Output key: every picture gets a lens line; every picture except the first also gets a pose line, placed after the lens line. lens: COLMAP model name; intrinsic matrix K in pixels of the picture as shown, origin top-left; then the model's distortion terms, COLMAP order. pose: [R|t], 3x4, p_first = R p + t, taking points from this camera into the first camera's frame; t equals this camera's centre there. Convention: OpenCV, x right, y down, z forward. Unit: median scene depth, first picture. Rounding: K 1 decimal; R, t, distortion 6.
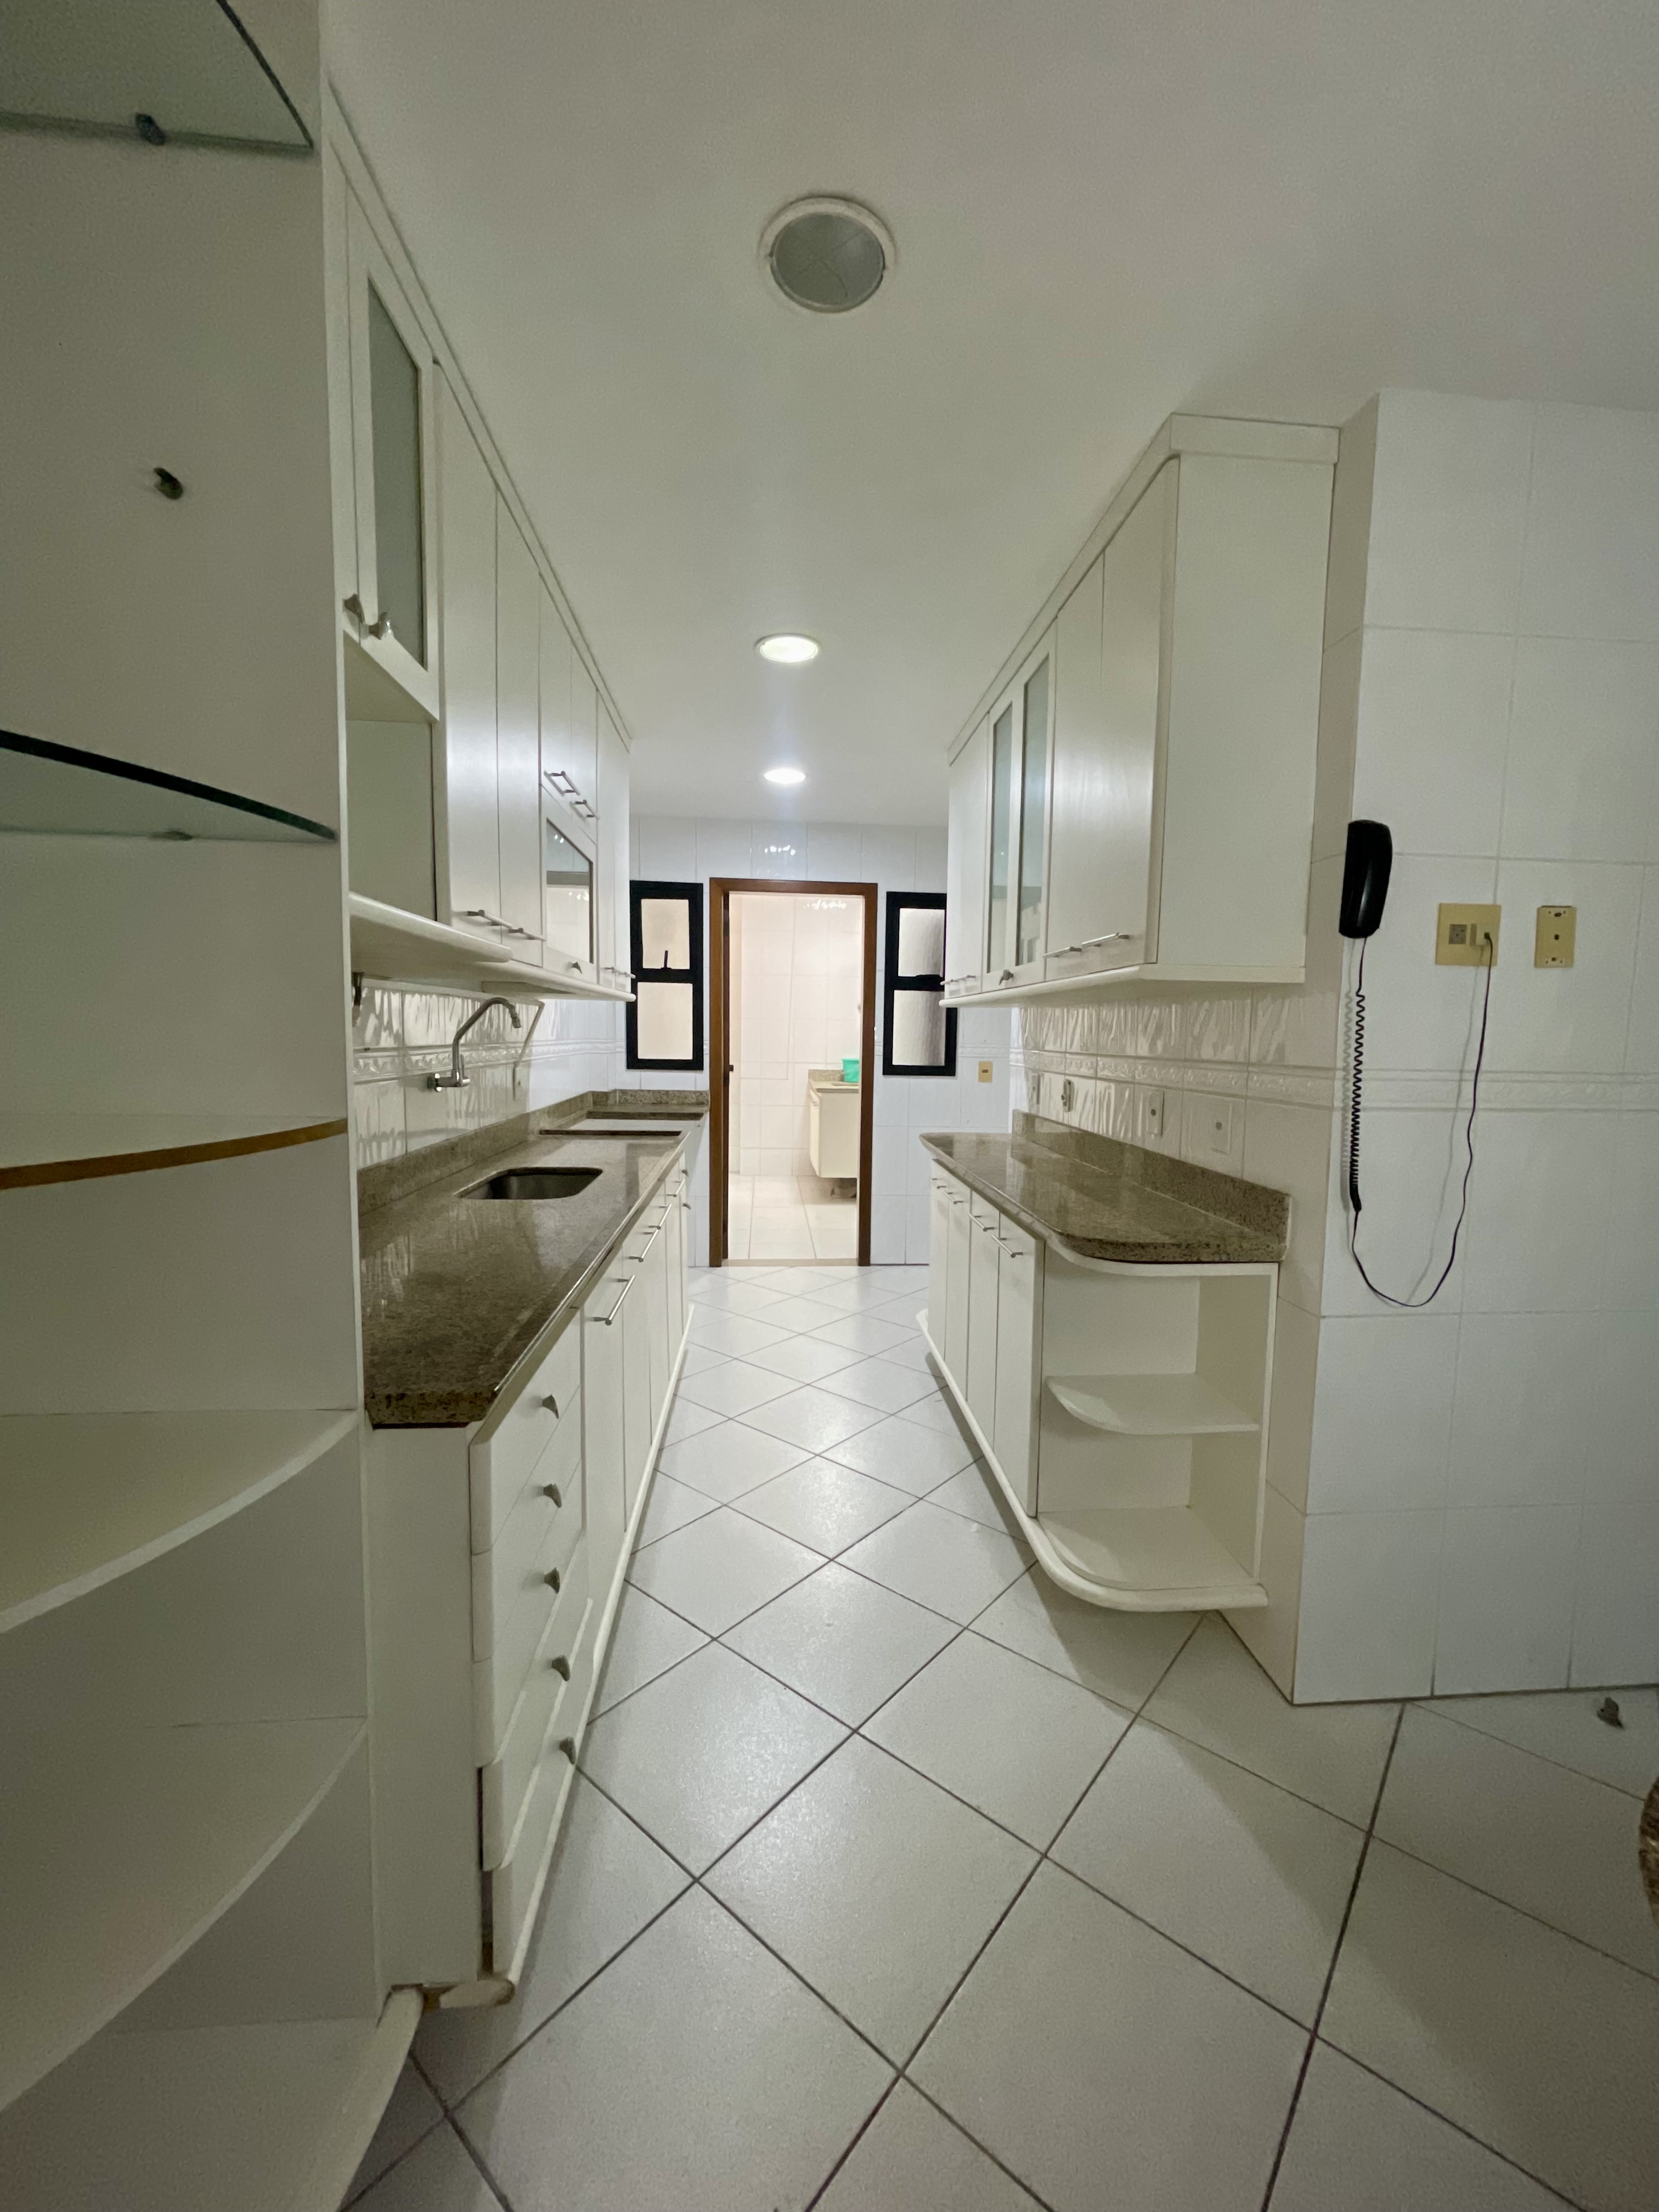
lens RADIAL K [[896.1, 0, 837.9], [0, 896.1, 1112.9], [0, 0, 1]] dist [0.003590, 0.000668]
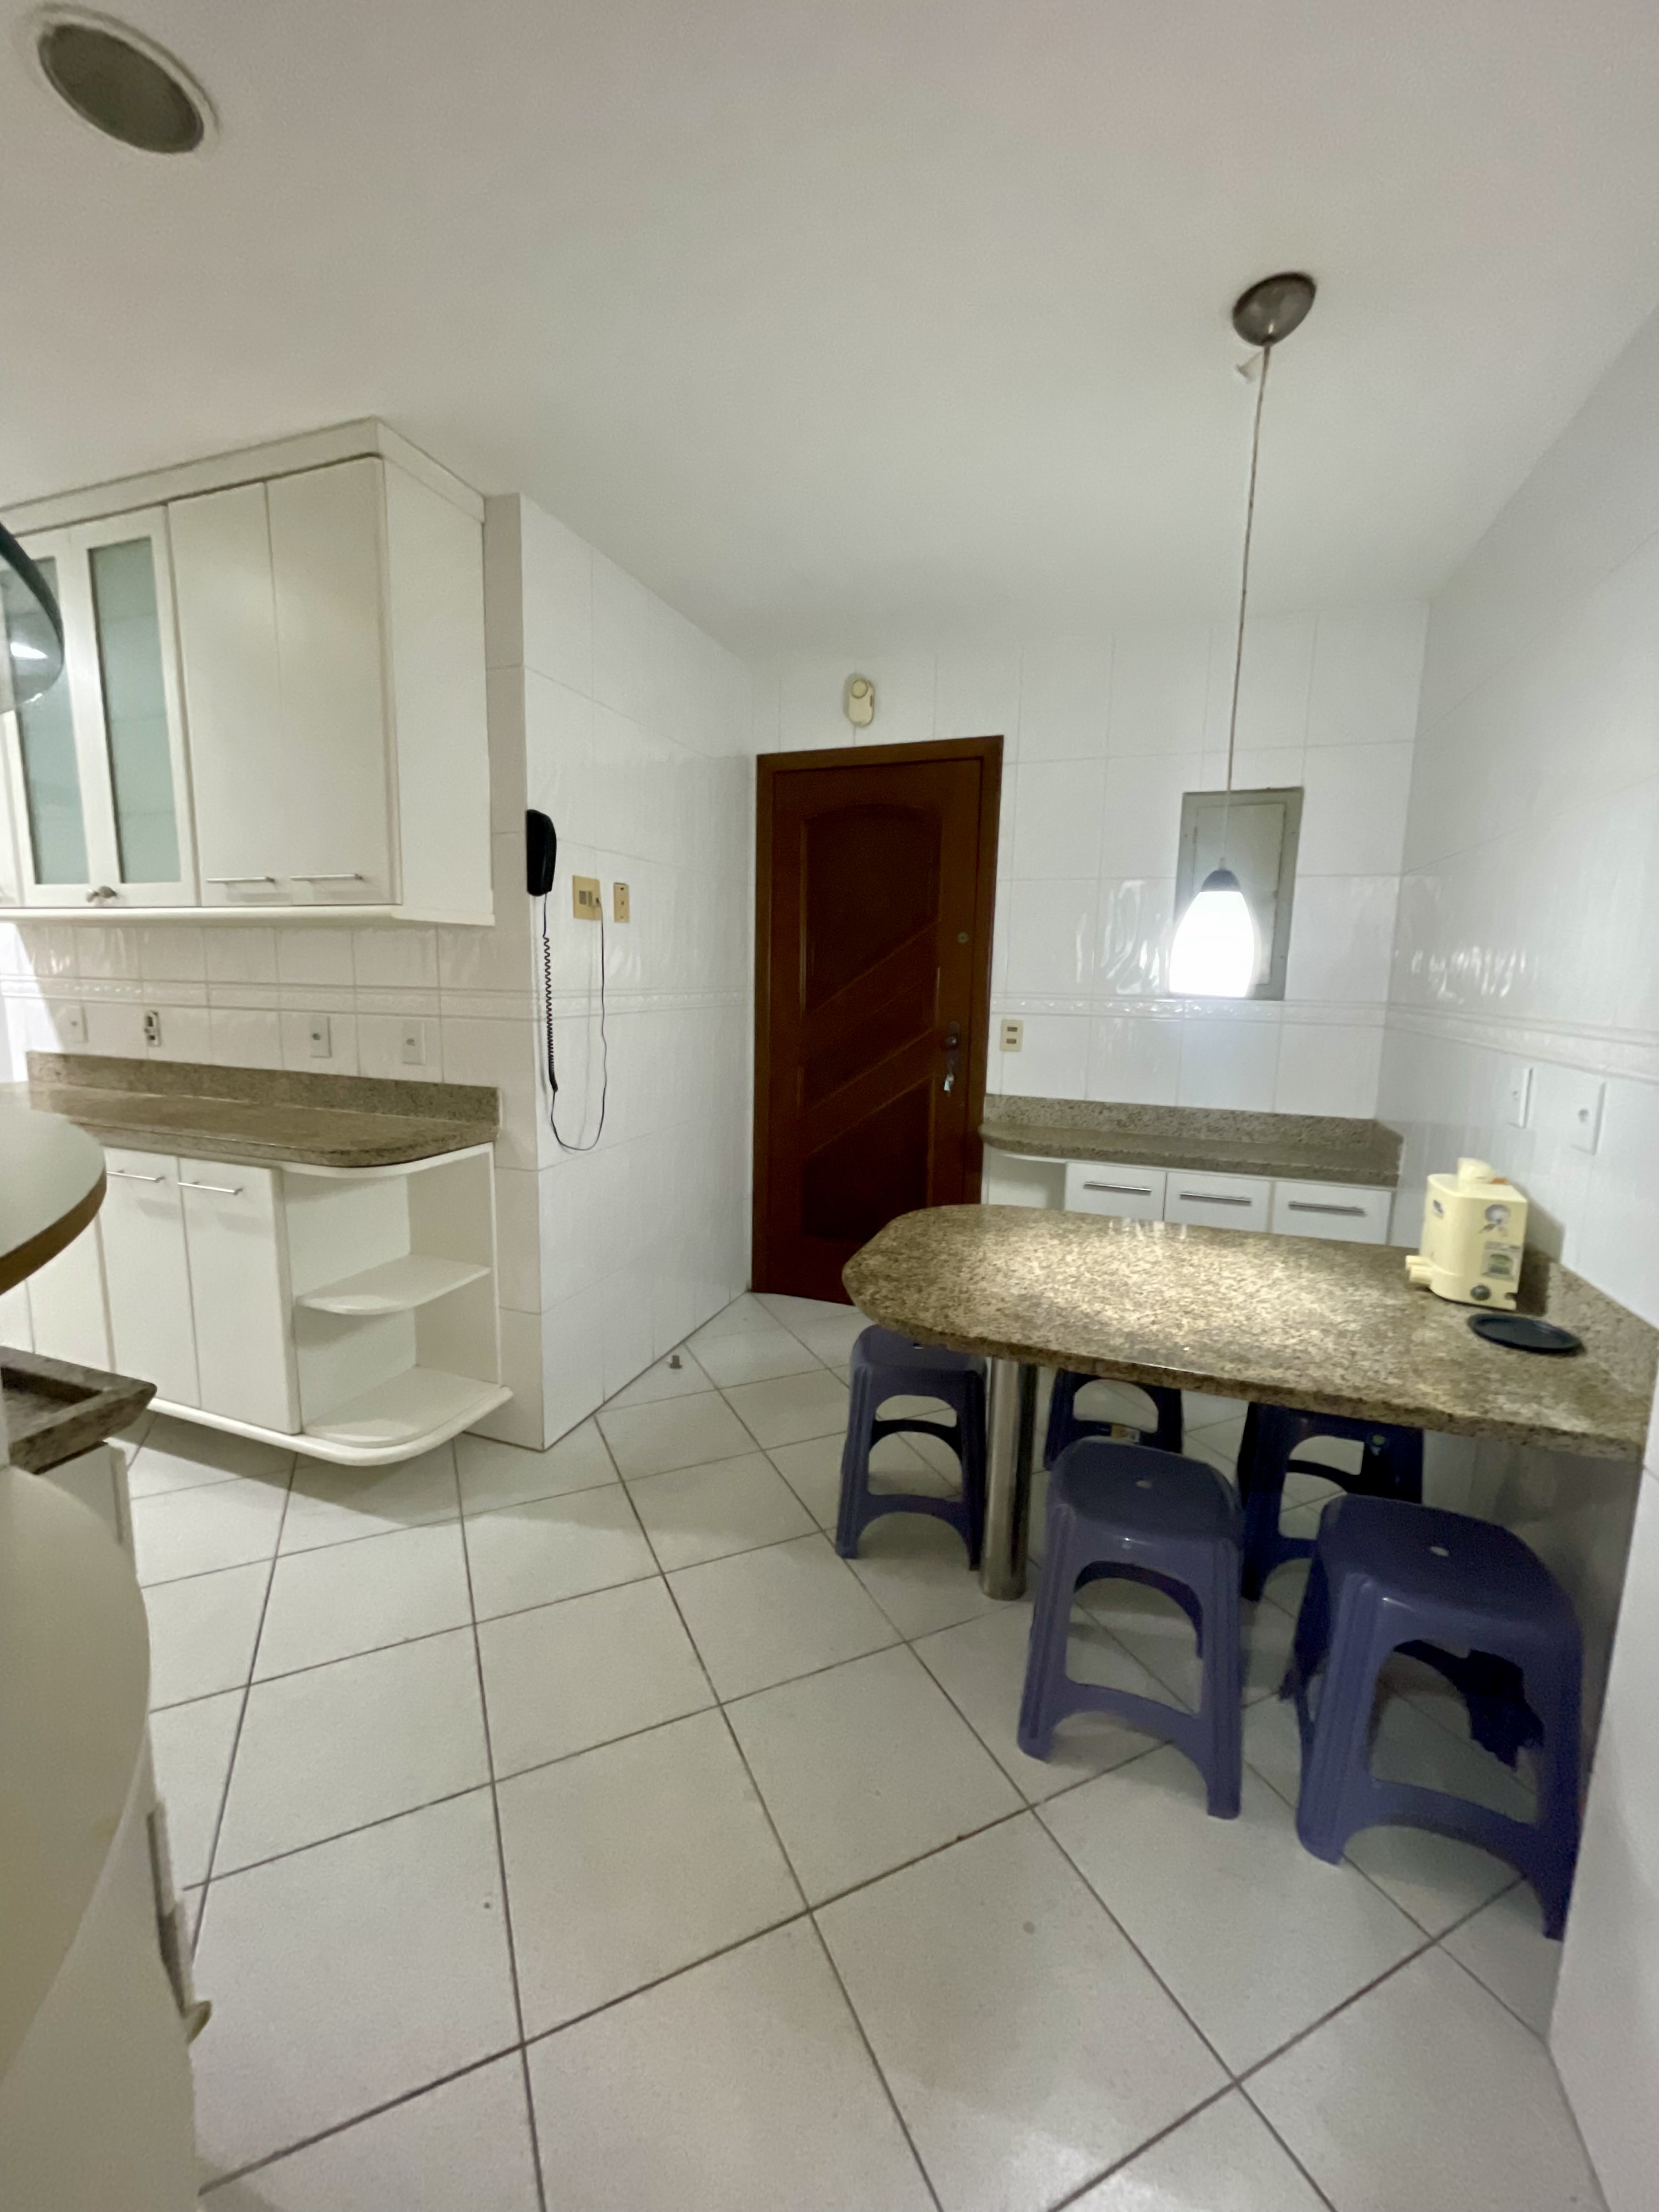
lens RADIAL K [[896.1, 0, 824.1], [0, 896.1, 1102.4], [0, 0, 1]] dist [0.003590, 0.000668]
pose [[0.422742, -0.141099, 0.895199, -0.481832], [0.070484, 0.989932, 0.122746, -0.015863], [-0.903505, 0.011207, 0.428431, 0.005735]]
